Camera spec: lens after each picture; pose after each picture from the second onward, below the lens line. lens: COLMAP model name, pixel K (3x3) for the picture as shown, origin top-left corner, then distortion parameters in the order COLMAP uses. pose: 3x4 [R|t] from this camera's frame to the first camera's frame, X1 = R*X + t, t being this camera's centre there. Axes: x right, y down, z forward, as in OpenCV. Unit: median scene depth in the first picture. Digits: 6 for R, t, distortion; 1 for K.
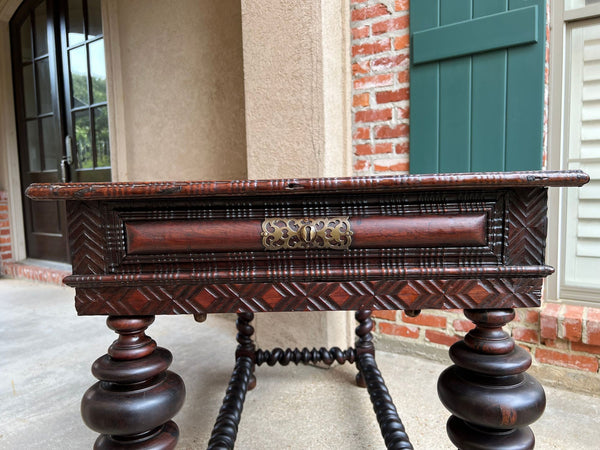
lens RADIAL K [[456.6, 0, 301.1], [0, 456.6, 226.1], [0, 0, 1]] dist [0.050539, -0.066472]
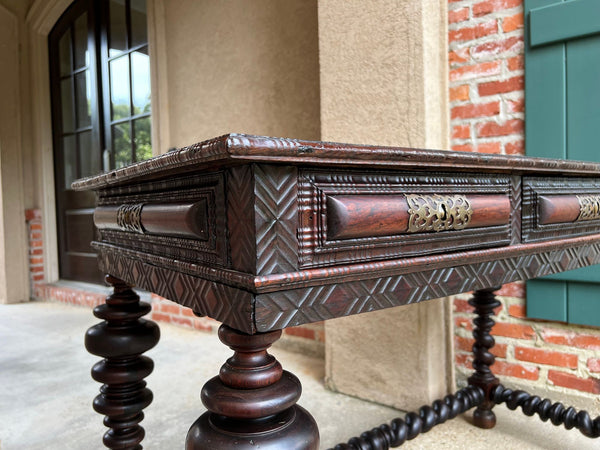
lens RADIAL K [[456.0, 0, 298.5], [0, 456.0, 224.8], [0, 0, 1]] dist [0.046914, -0.060644]
pose [[0.998971, -0.000936, -0.045342, -0.130572], [-0.001486, 0.998575, -0.053345, 0.014032], [0.045327, 0.053358, 0.997546, 0.156727]]
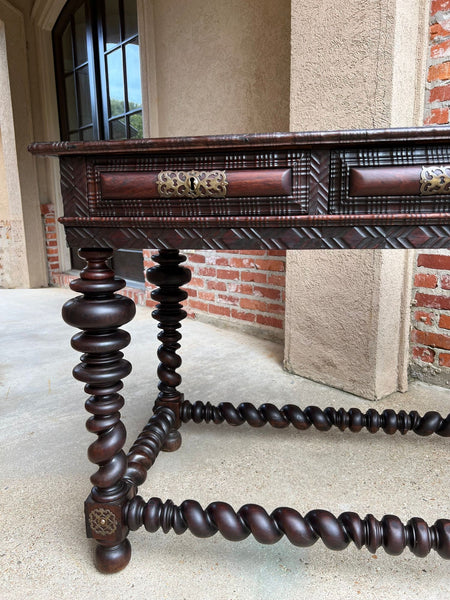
lens RADIAL K [[452.0, 0, 224.8], [0, 452.0, 303.5], [0, 0, 1]] dist [0.069348, -0.081533]
pose [[0.973317, 0.054452, -0.222910, -0.031173], [-0.029355, 0.993002, 0.114393, 0.039378], [0.227579, -0.104797, 0.968104, 0.122911]]
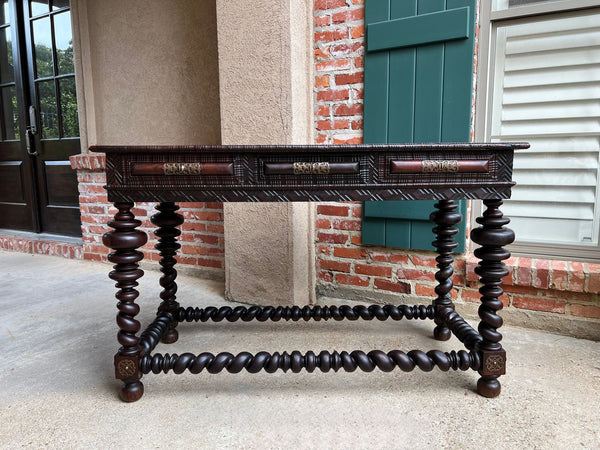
lens RADIAL K [[450.6, 0, 298.2], [0, 450.6, 225.0], [0, 0, 1]] dist [0.063221, -0.071249]
pose [[0.994802, -0.000732, 0.101830, -0.045743], [-0.004107, 0.998872, 0.047298, 0.031117], [-0.101750, -0.047470, 0.993677, -0.140014]]
